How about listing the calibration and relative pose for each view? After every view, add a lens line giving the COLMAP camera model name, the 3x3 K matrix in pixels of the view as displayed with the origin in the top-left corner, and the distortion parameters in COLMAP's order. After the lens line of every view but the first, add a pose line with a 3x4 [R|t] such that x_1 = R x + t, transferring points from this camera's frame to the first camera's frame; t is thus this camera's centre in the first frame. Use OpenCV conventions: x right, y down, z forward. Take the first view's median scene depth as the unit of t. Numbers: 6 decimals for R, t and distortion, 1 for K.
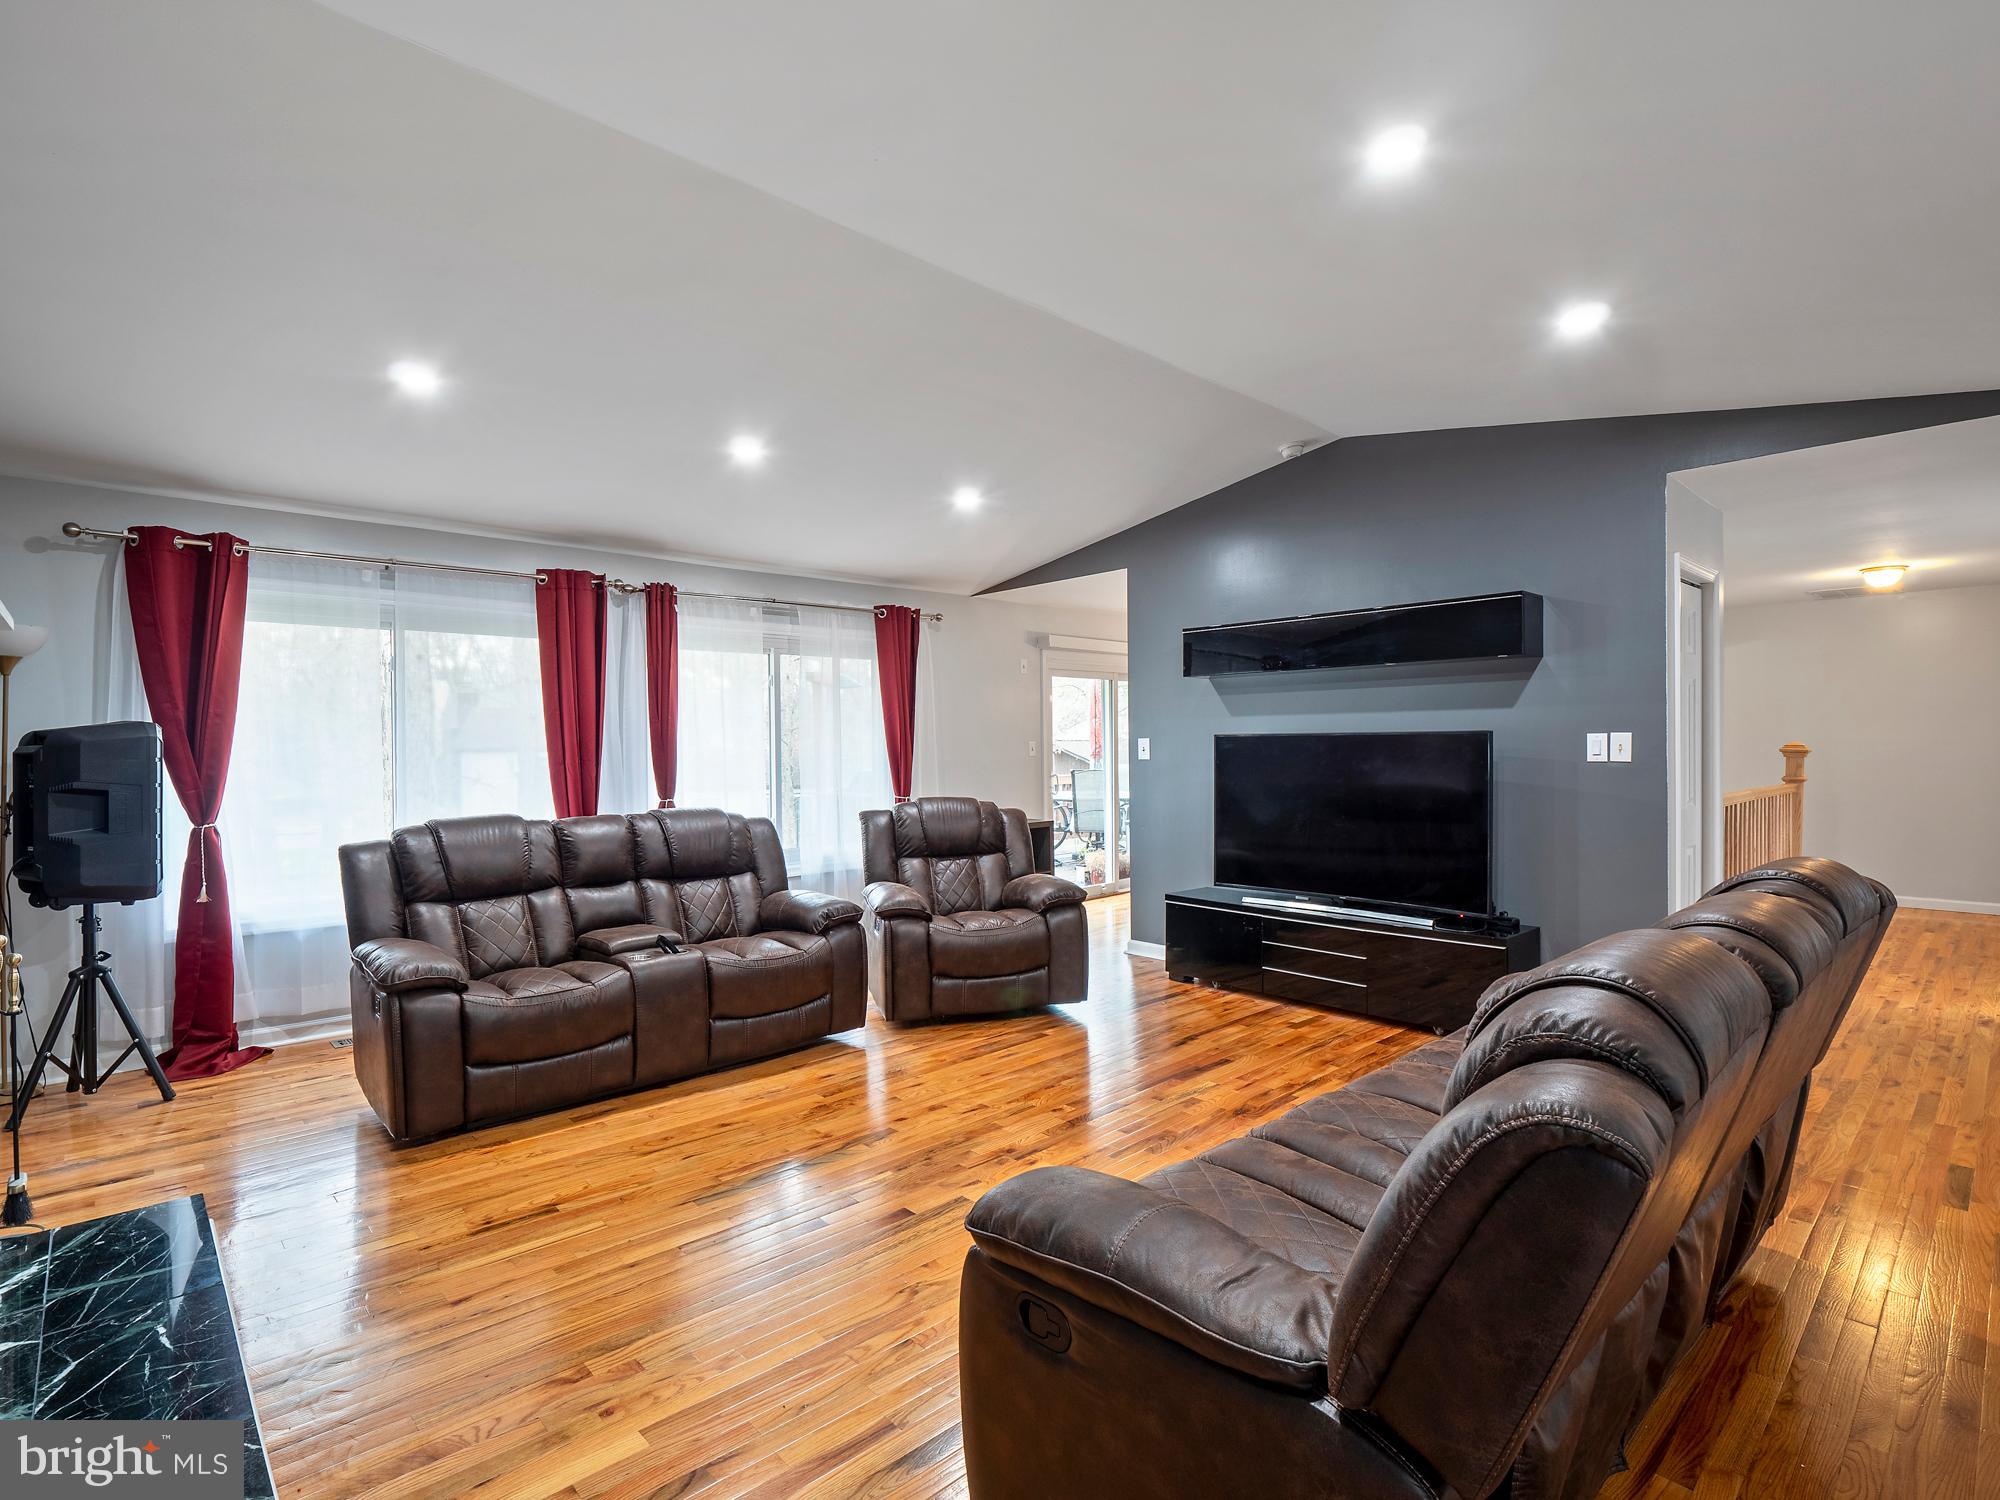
lens RADIAL K [[984.1, 0, 1000.3], [0, 984.1, 735.2], [0, 0, 1]] dist [-0.000564, -0.013187]
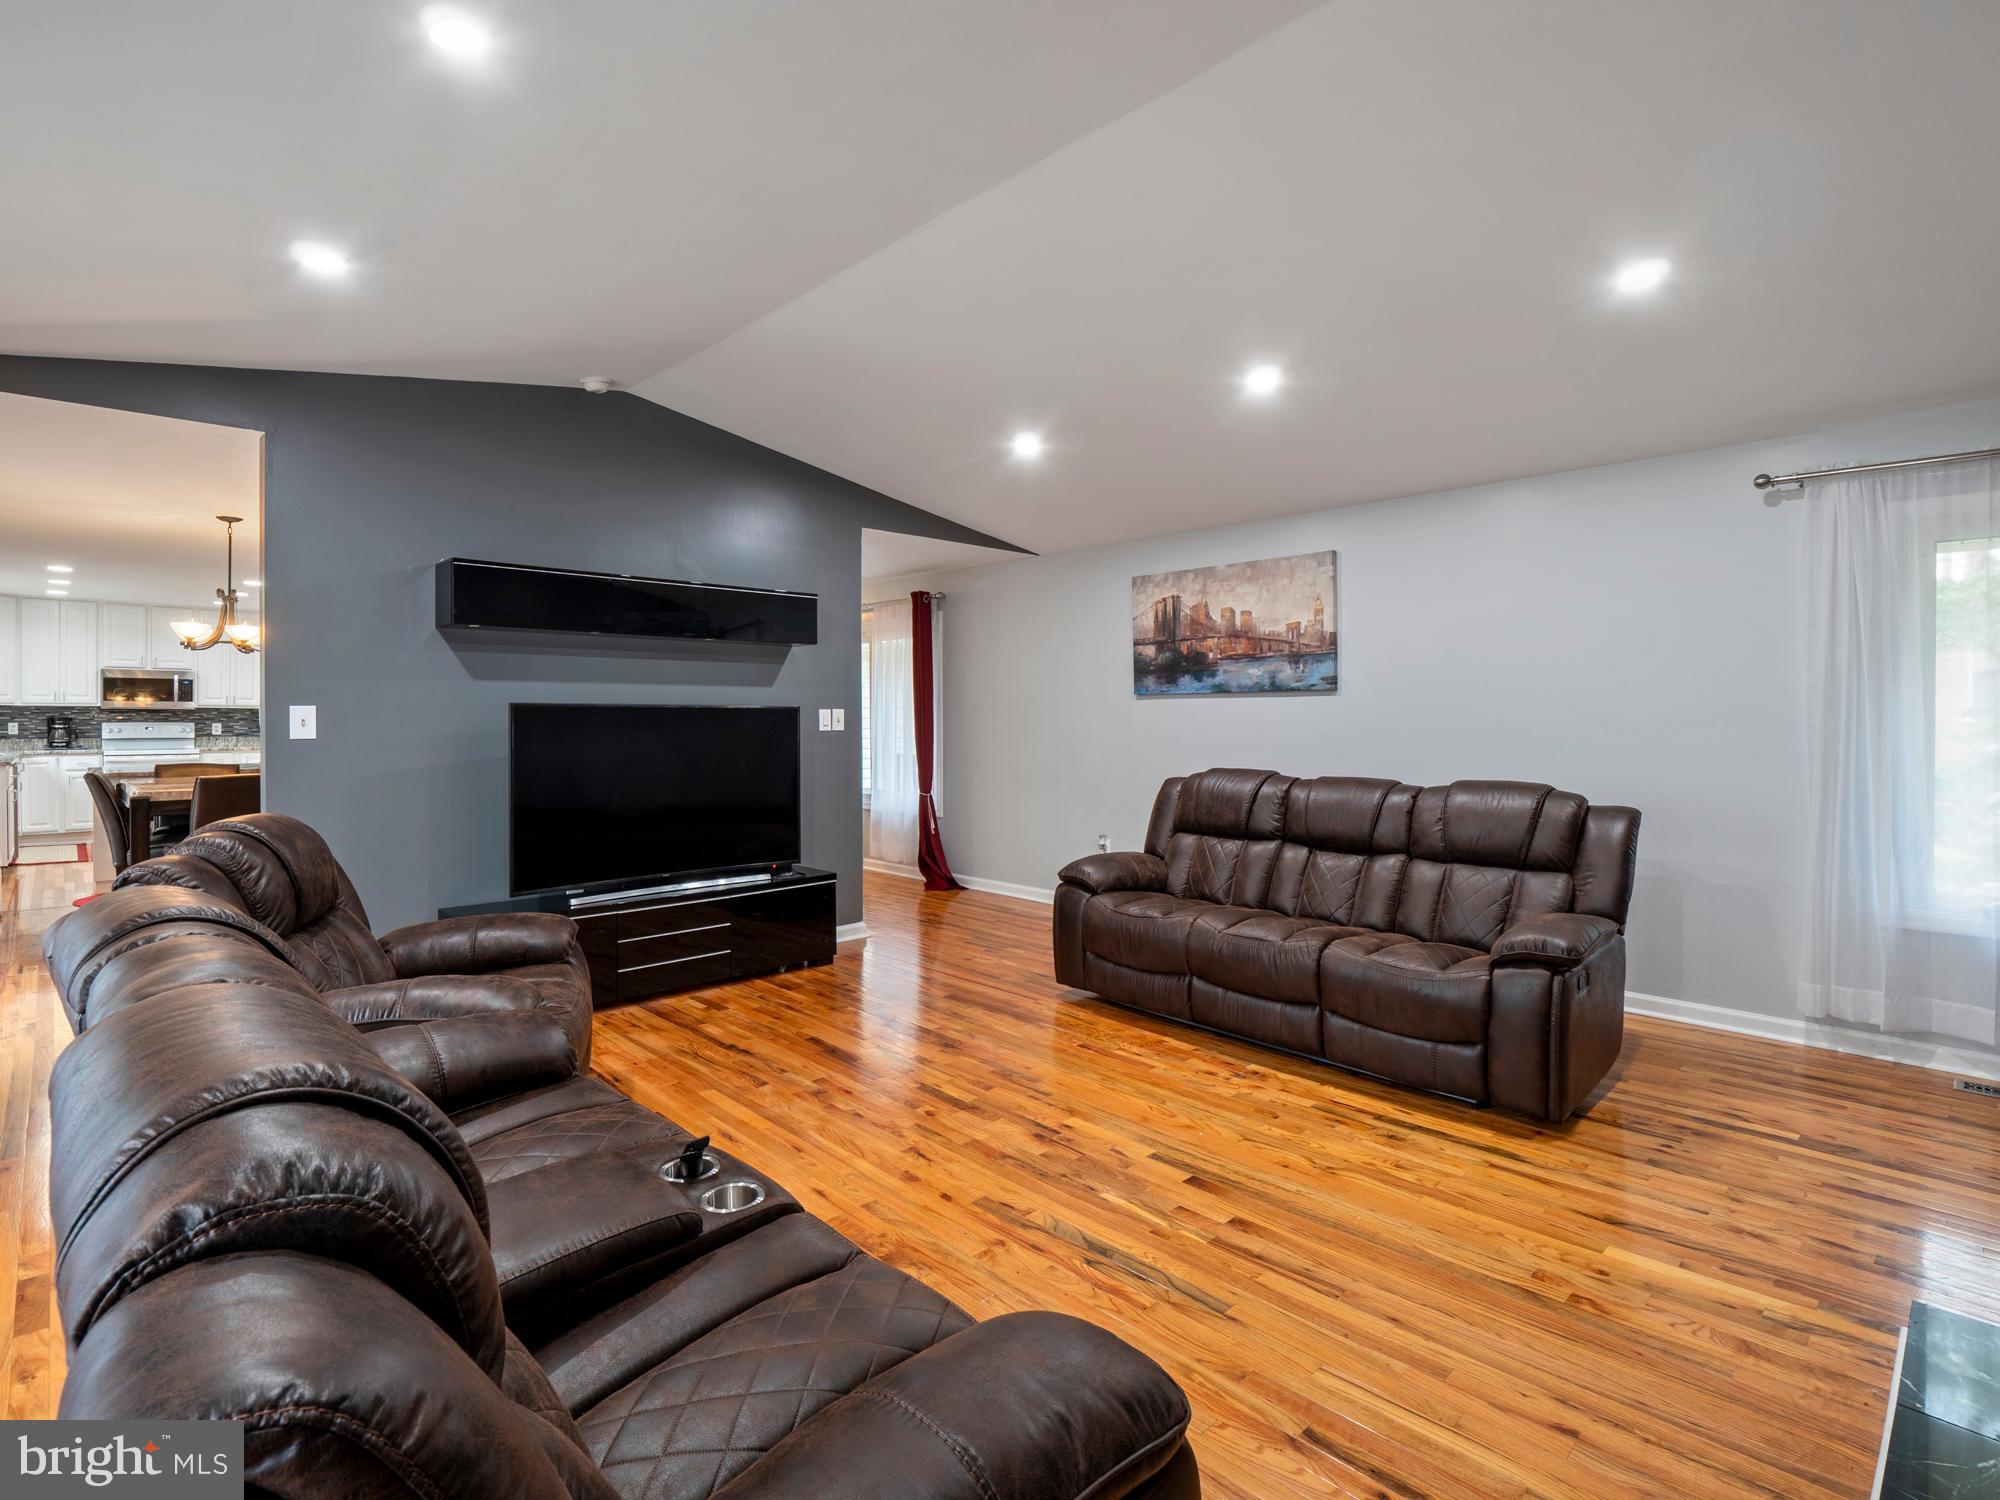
lens RADIAL K [[991.0, 0, 988.7], [0, 991.0, 717.6], [0, 0, 1]] dist [0.001334, -0.007484]
pose [[-0.017119, 0.004347, 0.999844, -0.731986], [-0.011578, 0.999923, -0.004546, 0.012716], [-0.999786, -0.011654, -0.017068, 0.813264]]
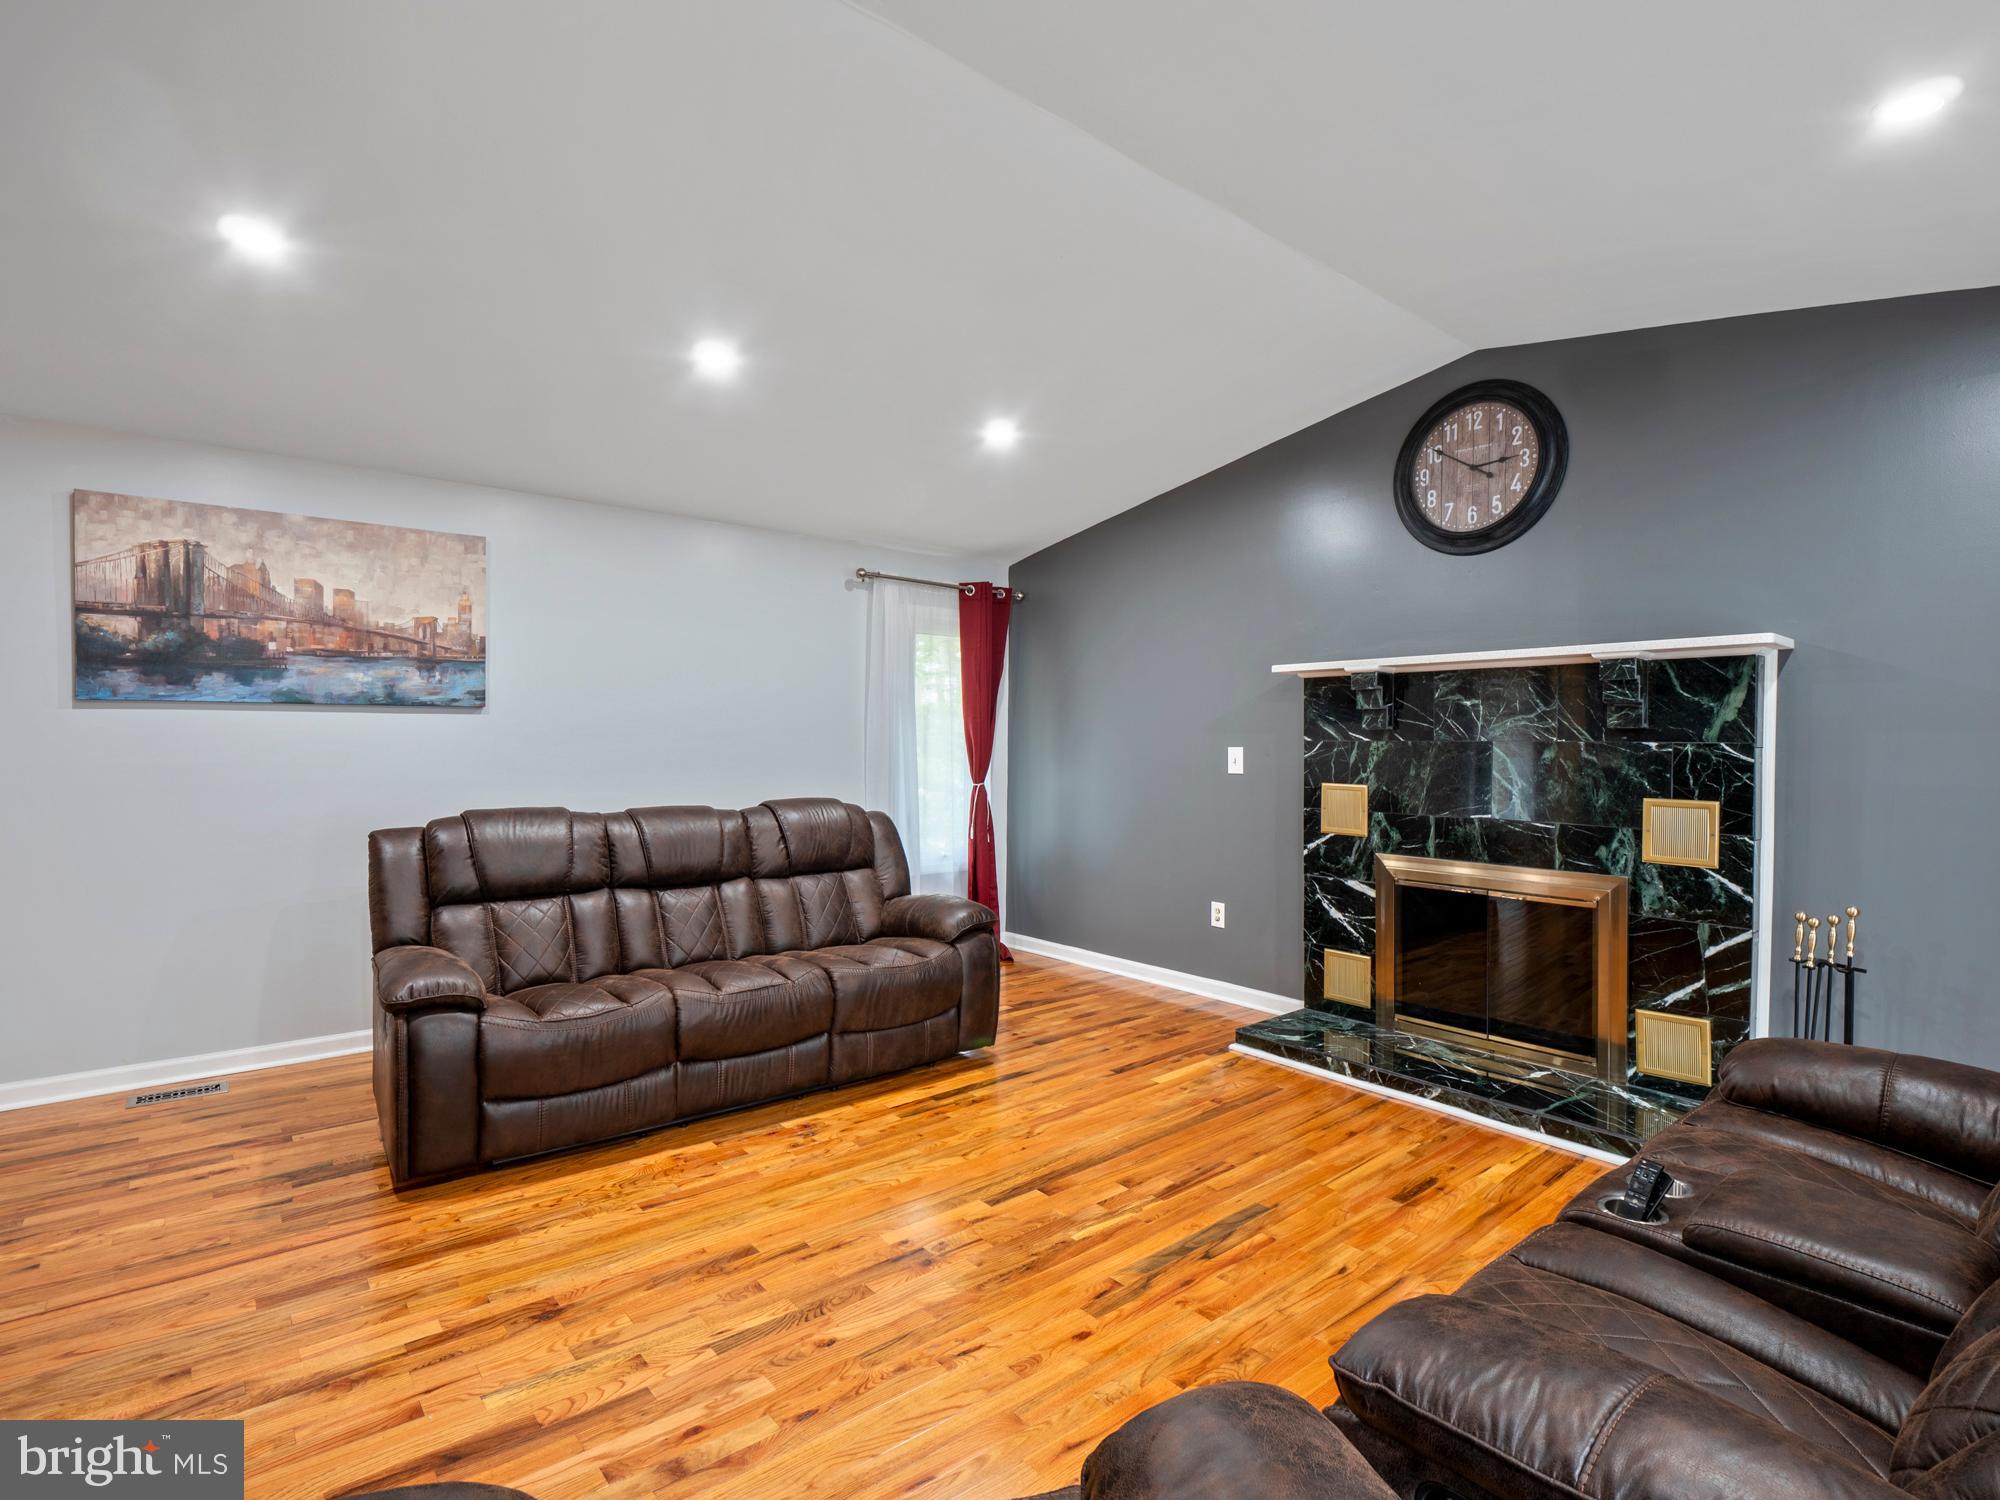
lens RADIAL K [[984.1, 0, 1000.3], [0, 984.1, 735.2], [0, 0, 1]] dist [-0.000564, -0.013187]
pose [[-0.998666, 0.004236, 0.051459, -0.068235], [0.003153, 0.999772, -0.021107, 0.019185], [-0.051536, -0.020916, -0.998452, 1.348866]]
